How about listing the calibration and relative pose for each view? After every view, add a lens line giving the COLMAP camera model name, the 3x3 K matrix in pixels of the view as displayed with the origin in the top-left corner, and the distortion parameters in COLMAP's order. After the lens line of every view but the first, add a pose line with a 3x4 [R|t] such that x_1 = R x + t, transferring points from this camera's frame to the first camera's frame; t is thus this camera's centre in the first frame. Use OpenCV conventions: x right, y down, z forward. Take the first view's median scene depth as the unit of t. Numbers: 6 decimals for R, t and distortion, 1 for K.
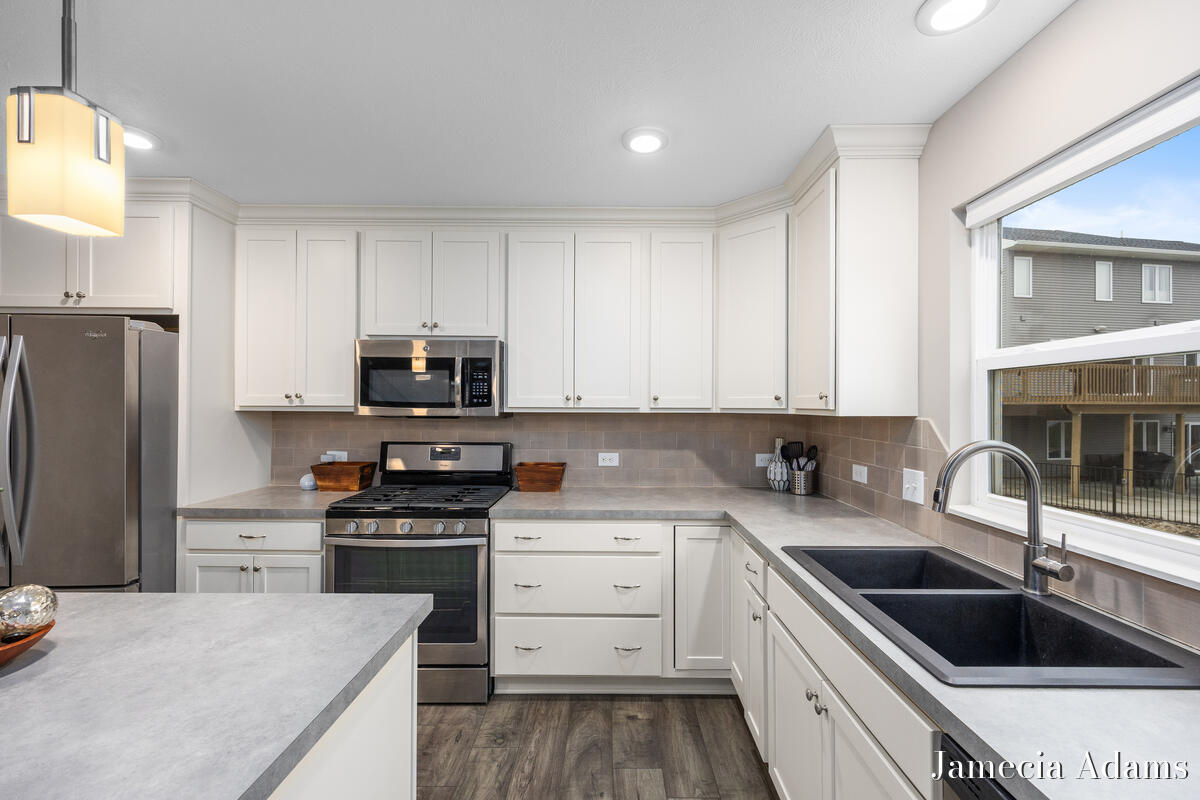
lens RADIAL K [[483.4, 0, 604.5], [0, 483.4, 404.8], [0, 0, 1]] dist [0.003453, 0.000257]
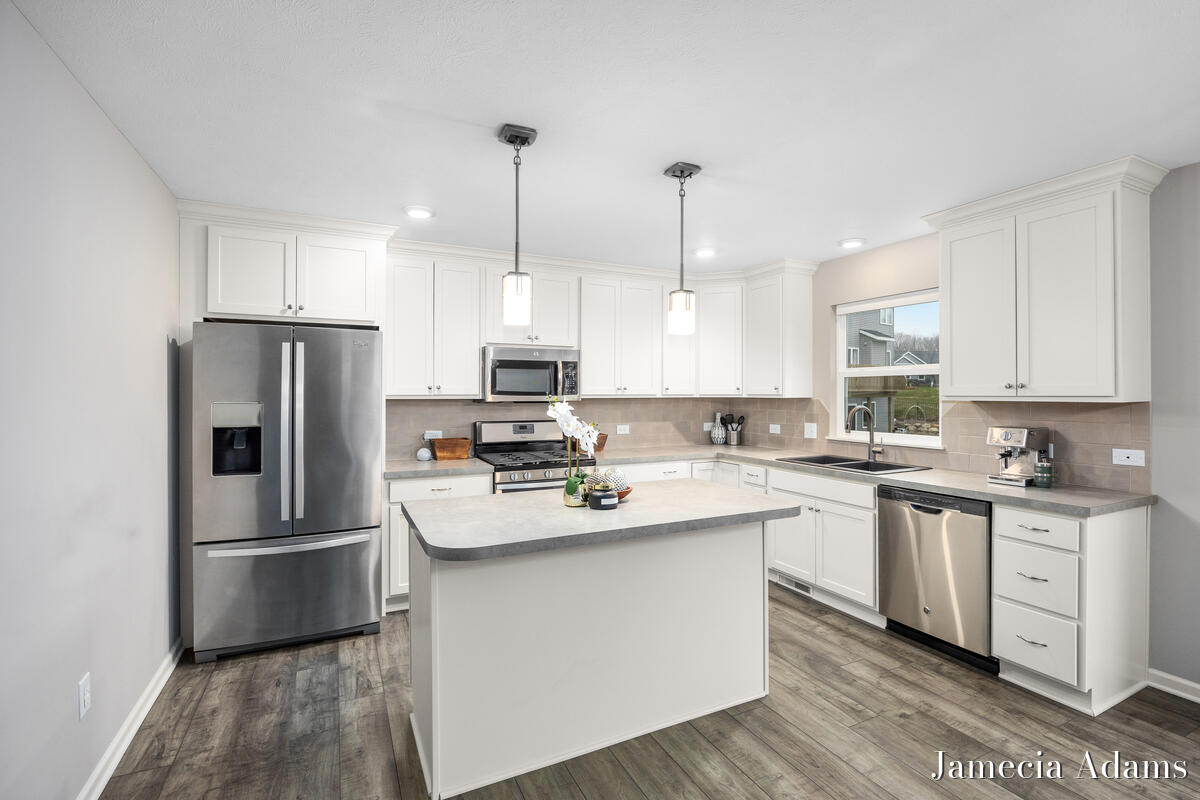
lens RADIAL K [[532.1, 0, 596.5], [0, 532.1, 395.0], [0, 0, 1]] dist [-0.003542, -0.000069]
pose [[0.900988, -0.006377, 0.433798, -0.862472], [0.004117, 0.999973, 0.006148, -0.004416], [-0.433825, -0.003753, 0.900989, -0.488336]]
